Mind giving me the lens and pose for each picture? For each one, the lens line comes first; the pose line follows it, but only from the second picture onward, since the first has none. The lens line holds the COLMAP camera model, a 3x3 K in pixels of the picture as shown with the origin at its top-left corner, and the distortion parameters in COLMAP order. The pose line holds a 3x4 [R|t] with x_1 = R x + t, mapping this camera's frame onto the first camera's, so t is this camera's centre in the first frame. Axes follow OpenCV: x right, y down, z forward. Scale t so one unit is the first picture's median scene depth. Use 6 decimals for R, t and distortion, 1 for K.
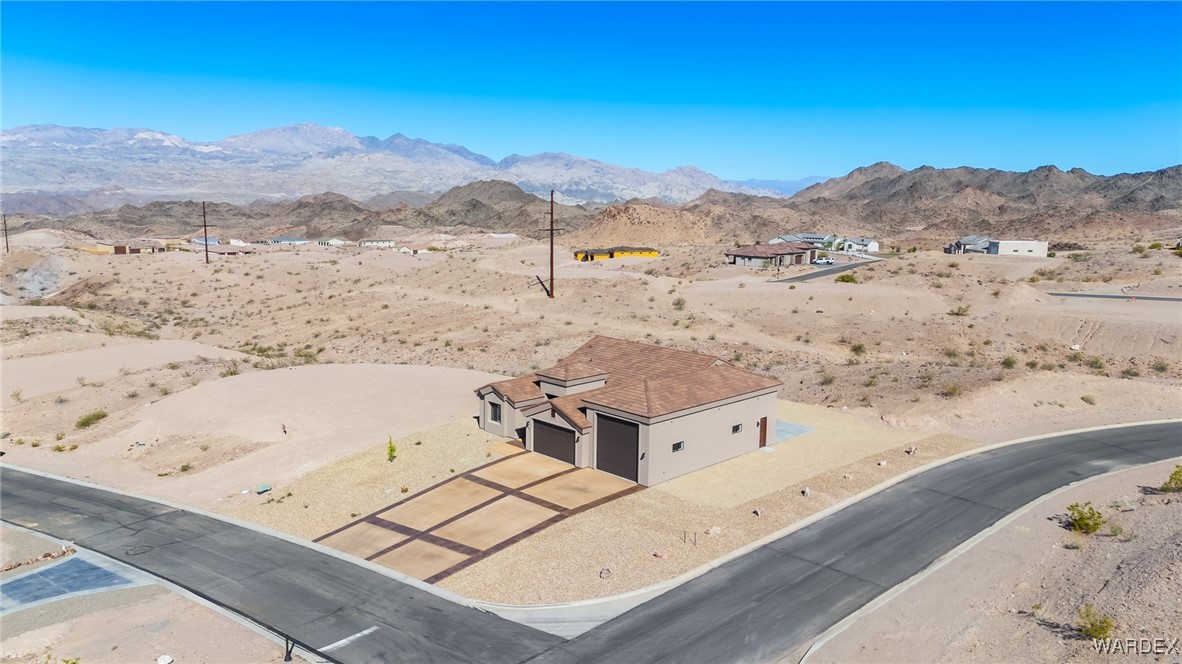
lens RADIAL K [[861.2, 0, 592.0], [0, 861.2, 323.2], [0, 0, 1]] dist [0.090030, -0.099494]
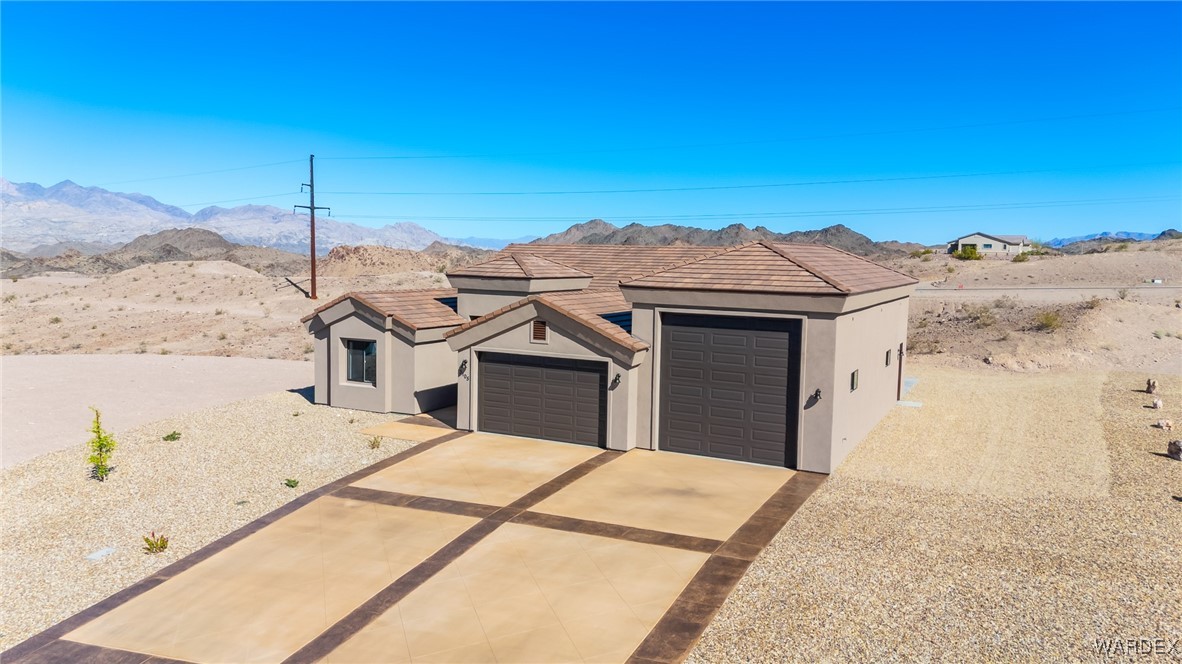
lens RADIAL K [[861.2, 0, 592.0], [0, 861.2, 323.2], [0, 0, 1]] dist [0.090030, -0.099494]
pose [[0.949475, -0.020384, 0.313180, -0.135977], [0.040835, 0.997430, -0.058878, 0.113475], [-0.311175, 0.068692, 0.947867, 0.528302]]
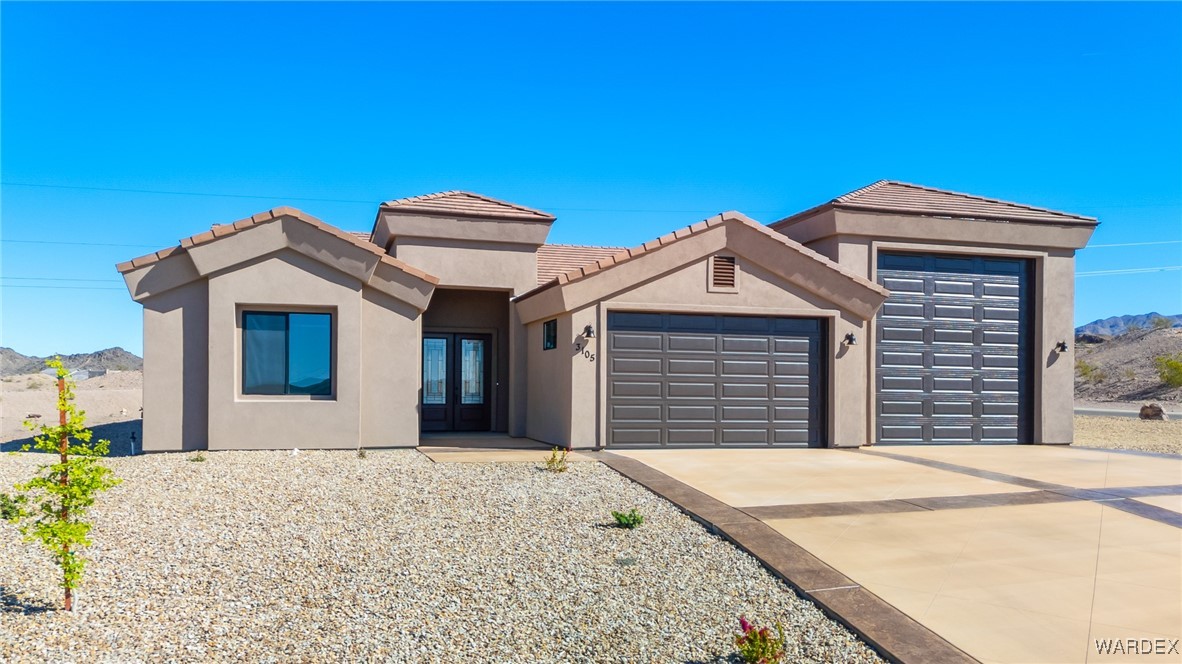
lens RADIAL K [[944.4, 0, 614.7], [0, 944.4, 392.7], [0, 0, 1]] dist [0.039970, -0.002329]
pose [[0.467437, -0.012237, 0.883942, -0.283097], [0.134775, 0.989202, -0.057577, 0.137134], [-0.873692, 0.146046, 0.464039, 0.802825]]
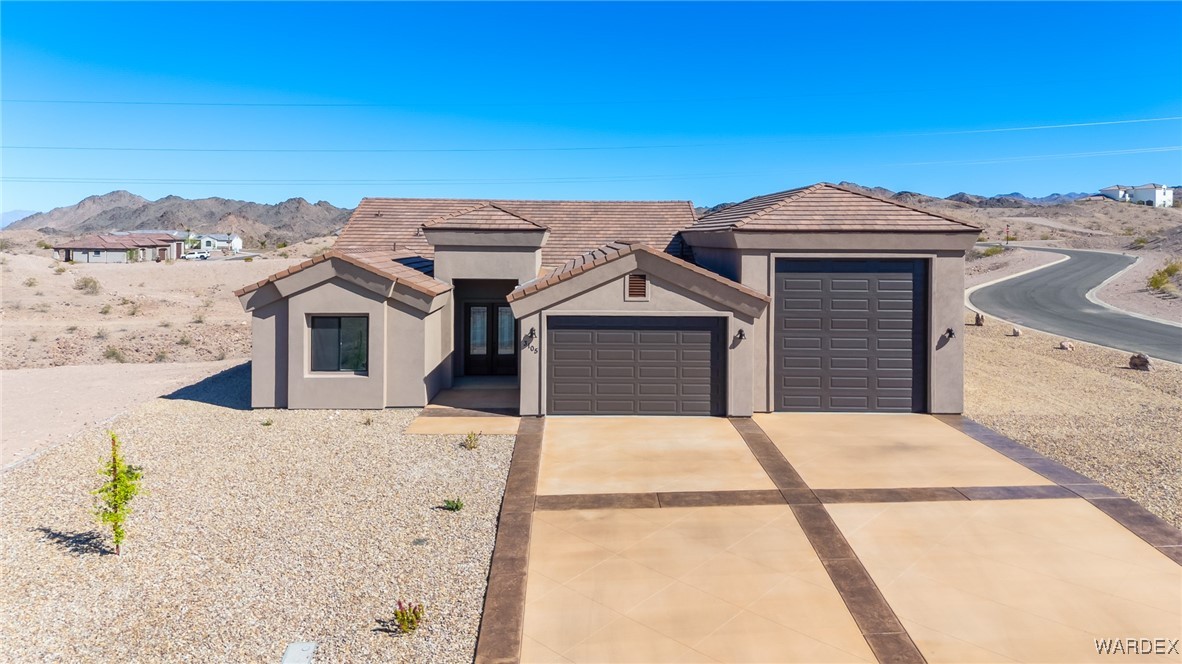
lens RADIAL K [[901.8, 0, 598.4], [0, 901.8, 246.4], [0, 0, 1]] dist [0.038321, -0.005077]
pose [[0.688178, -0.020049, 0.725265, -0.291149], [0.113863, 0.990216, -0.080668, 0.104475], [-0.716552, 0.138095, 0.683727, 0.672568]]
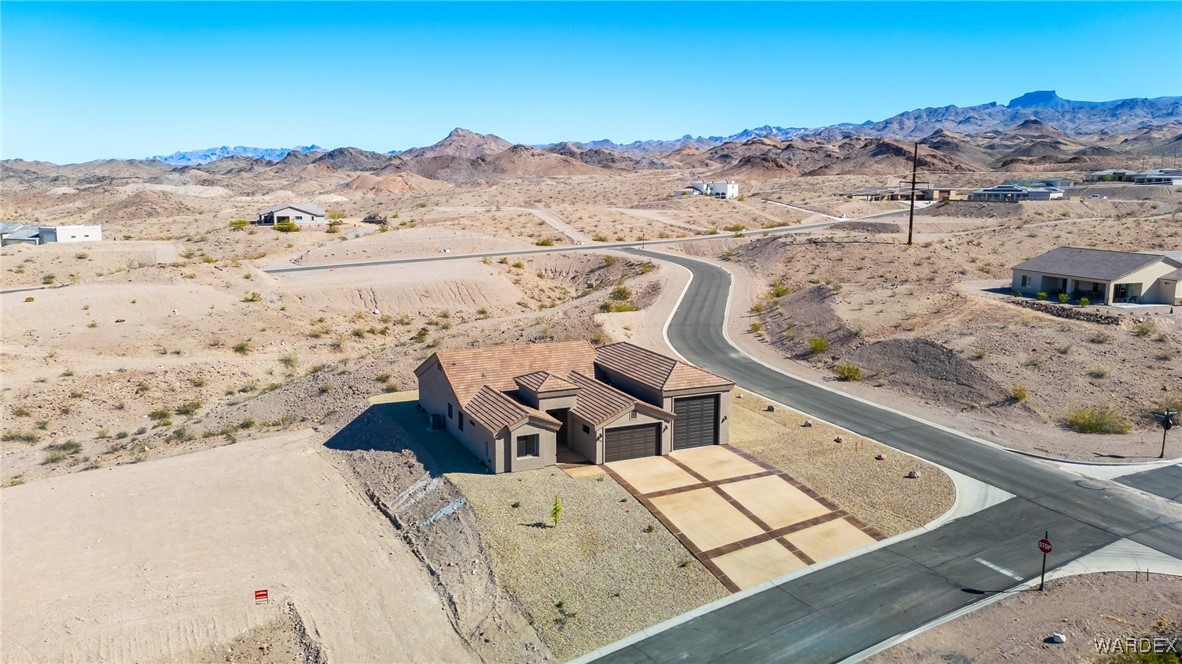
lens RADIAL K [[890.8, 0, 591.0], [0, 890.8, 332.0], [0, 0, 1]] dist [0.092045, -0.110008]
pose [[0.337159, -0.170567, 0.925868, -0.898077], [0.141226, 0.981486, 0.129386, -0.117001], [-0.930795, 0.087133, 0.355005, 0.596993]]
